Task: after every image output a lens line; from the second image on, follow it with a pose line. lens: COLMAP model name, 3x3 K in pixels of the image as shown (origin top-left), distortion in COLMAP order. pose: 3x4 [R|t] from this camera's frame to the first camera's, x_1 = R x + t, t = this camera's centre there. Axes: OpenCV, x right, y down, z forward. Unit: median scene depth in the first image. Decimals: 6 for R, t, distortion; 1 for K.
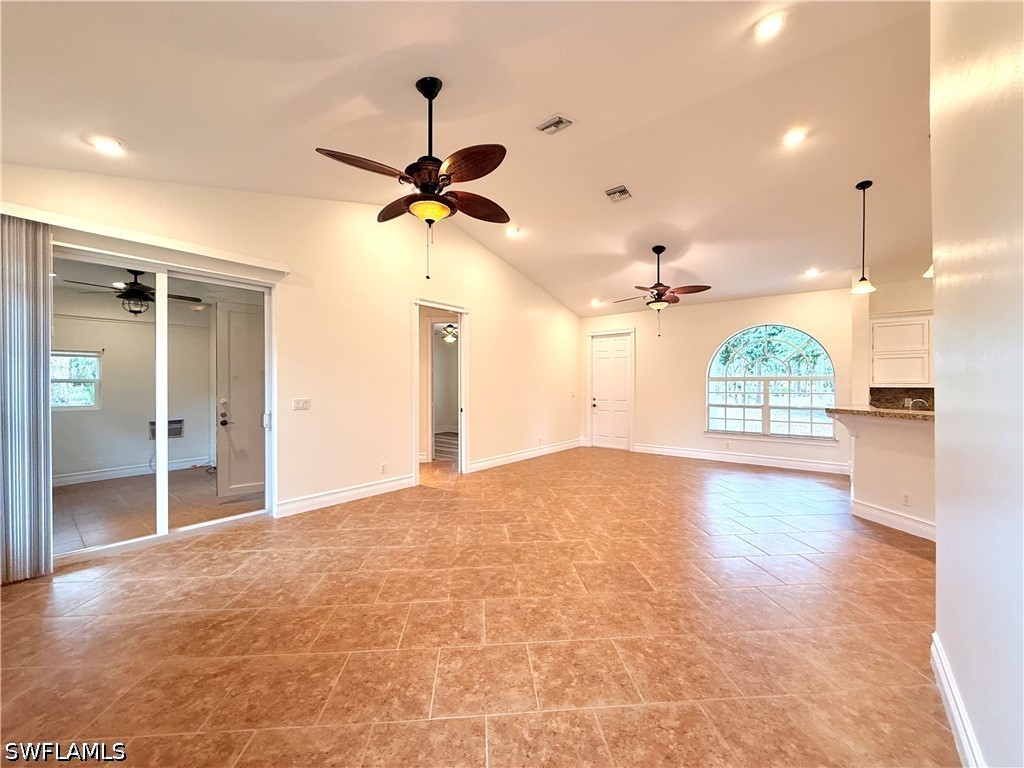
lens RADIAL K [[408.3, 0, 507.8], [0, 408.3, 385.6], [0, 0, 1]] dist [0.001941, -0.000879]
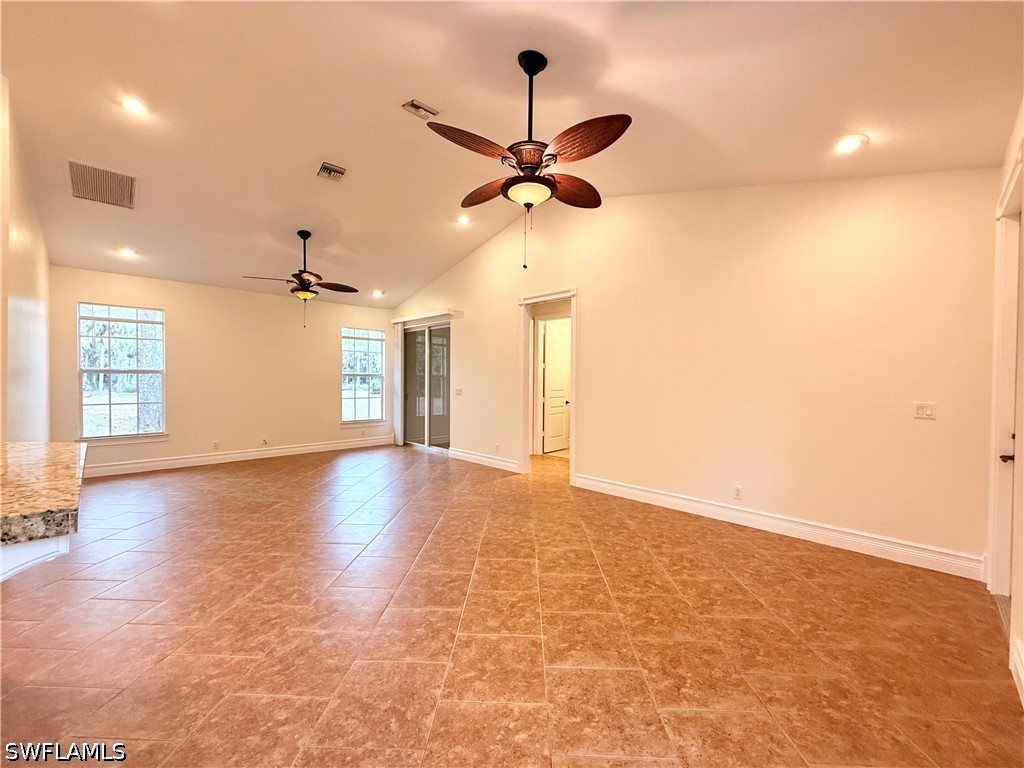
lens RADIAL K [[408.3, 0, 510.9], [0, 408.3, 381.8], [0, 0, 1]] dist [0.001941, -0.000879]
pose [[-0.109118, 0.005121, -0.994016, 1.171360], [-0.009877, 0.999932, 0.006235, -0.003925], [0.993980, 0.010498, -0.109060, 1.506361]]
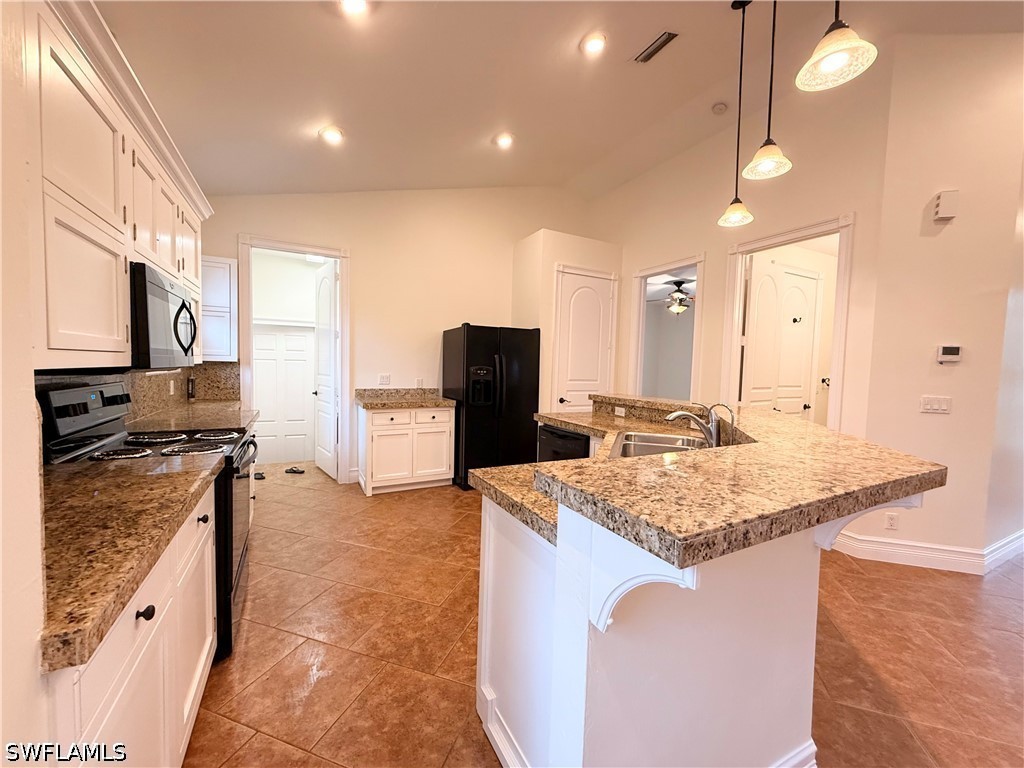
lens RADIAL K [[408.3, 0, 510.2], [0, 408.3, 385.1], [0, 0, 1]] dist [0.001941, -0.000879]
pose [[-0.919409, -0.041758, 0.391079, 1.001583], [-0.023301, 0.998384, 0.051826, -0.003849], [-0.392612, 0.038537, -0.918897, 1.442854]]
